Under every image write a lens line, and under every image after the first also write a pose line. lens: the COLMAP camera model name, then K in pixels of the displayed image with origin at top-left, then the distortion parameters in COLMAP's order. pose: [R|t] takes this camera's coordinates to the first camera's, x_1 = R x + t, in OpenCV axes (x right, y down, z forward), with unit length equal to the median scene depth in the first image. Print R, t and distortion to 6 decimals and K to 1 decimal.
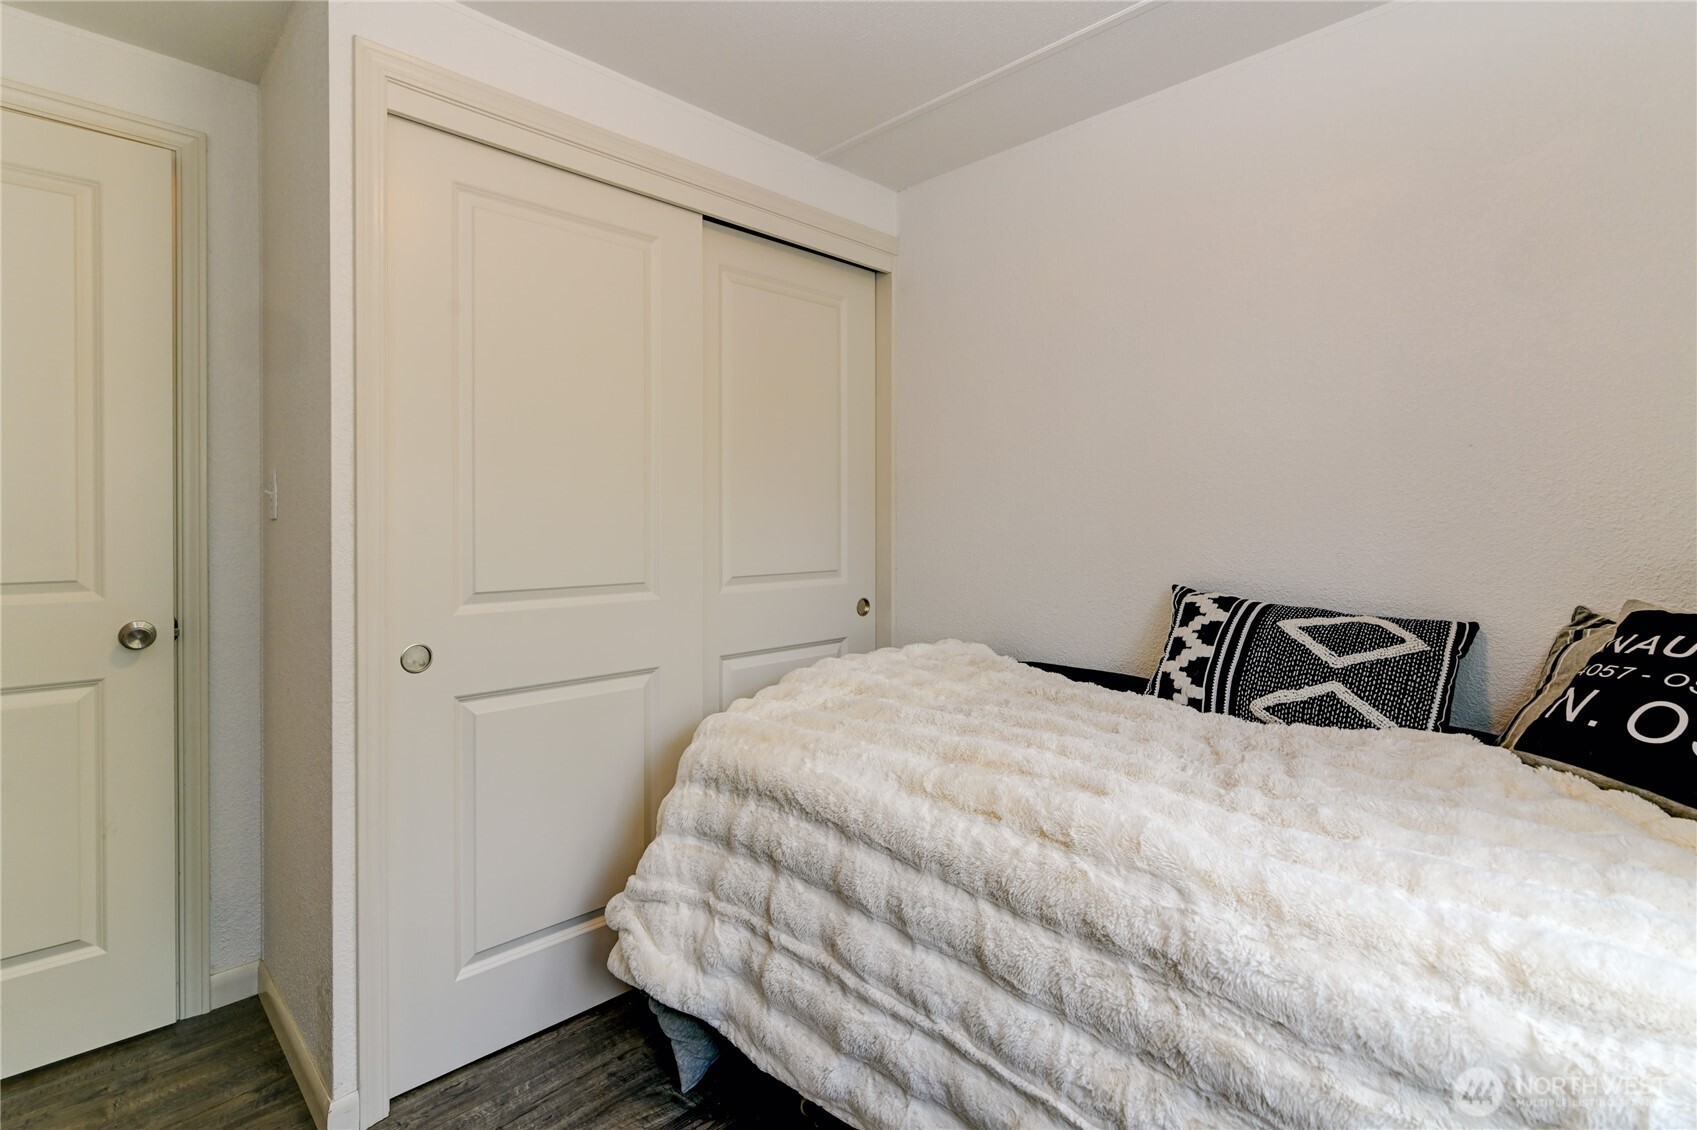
lens RADIAL K [[800.9, 0, 855.0], [0, 800.9, 518.0], [0, 0, 1]] dist [-0.002315, -0.000774]
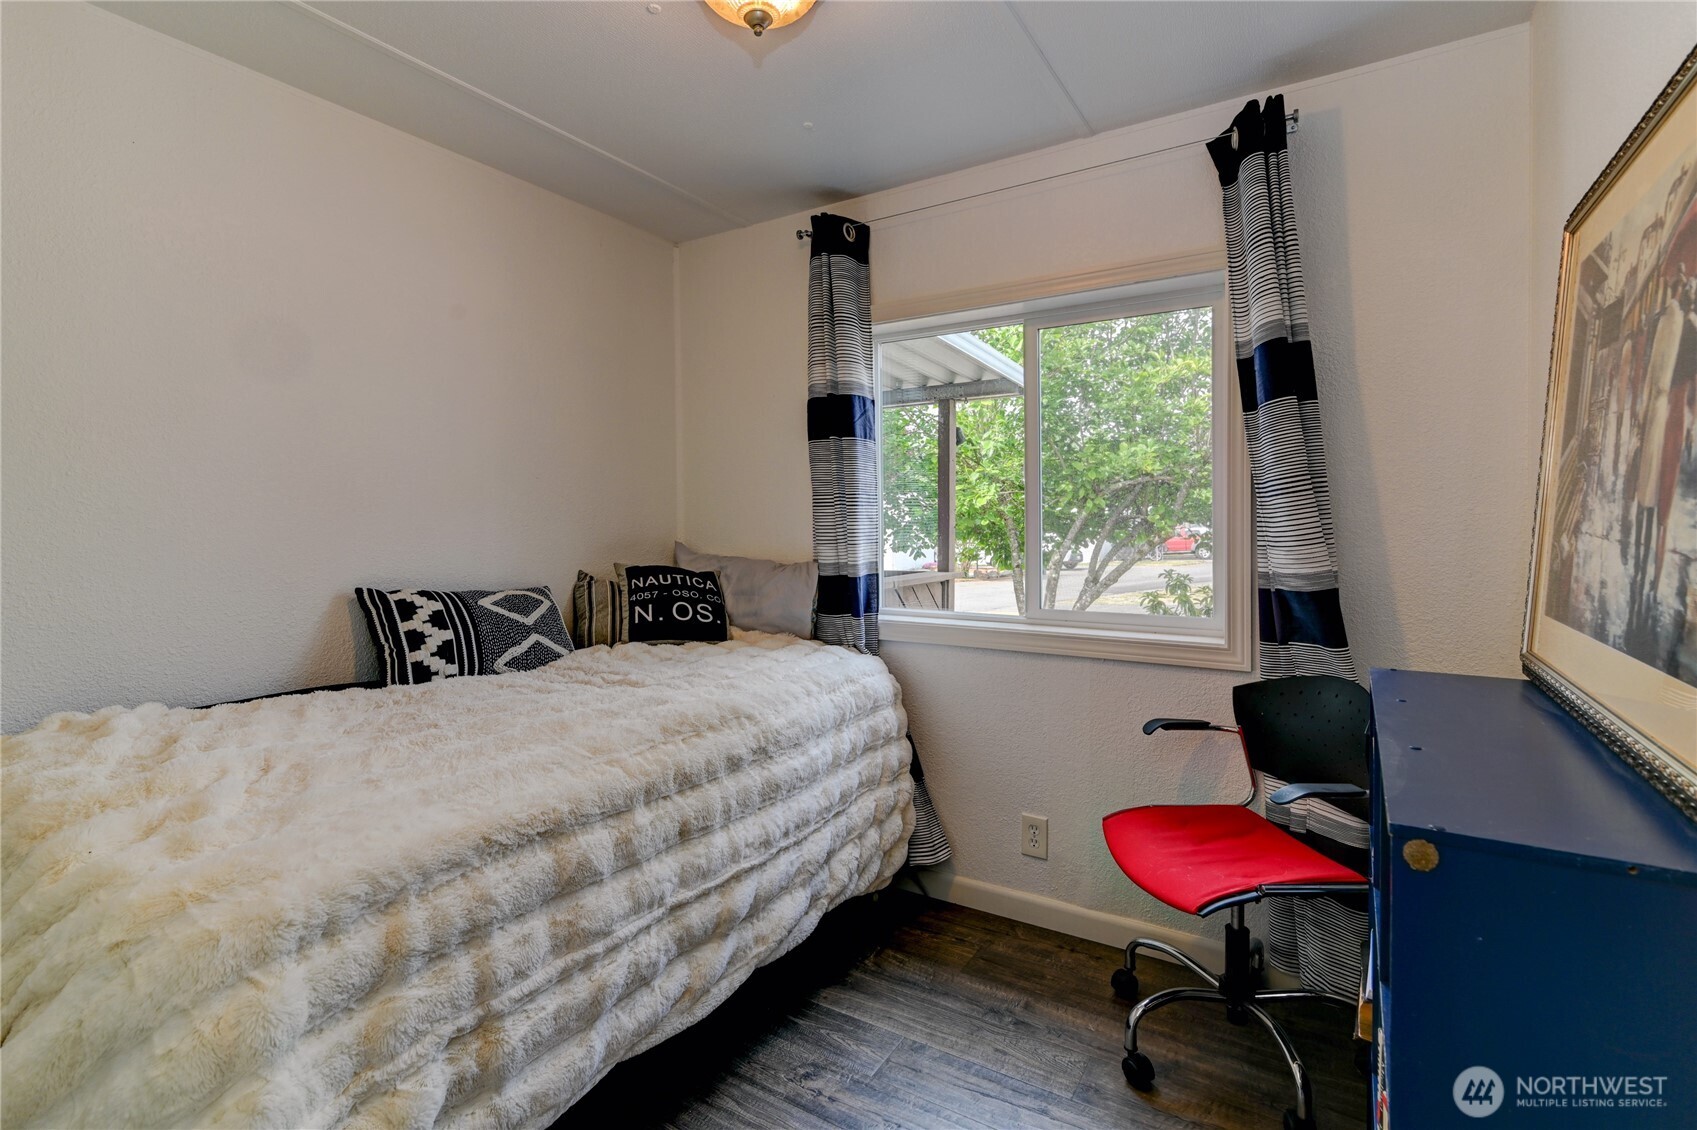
lens RADIAL K [[800.9, 0, 855.0], [0, 800.9, 518.0], [0, 0, 1]] dist [-0.002315, -0.000774]
pose [[-0.235708, 0.003446, 0.971818, -1.069790], [0.007060, 0.999973, -0.001834, -0.001356], [-0.971798, 0.006429, -0.235726, 0.853130]]
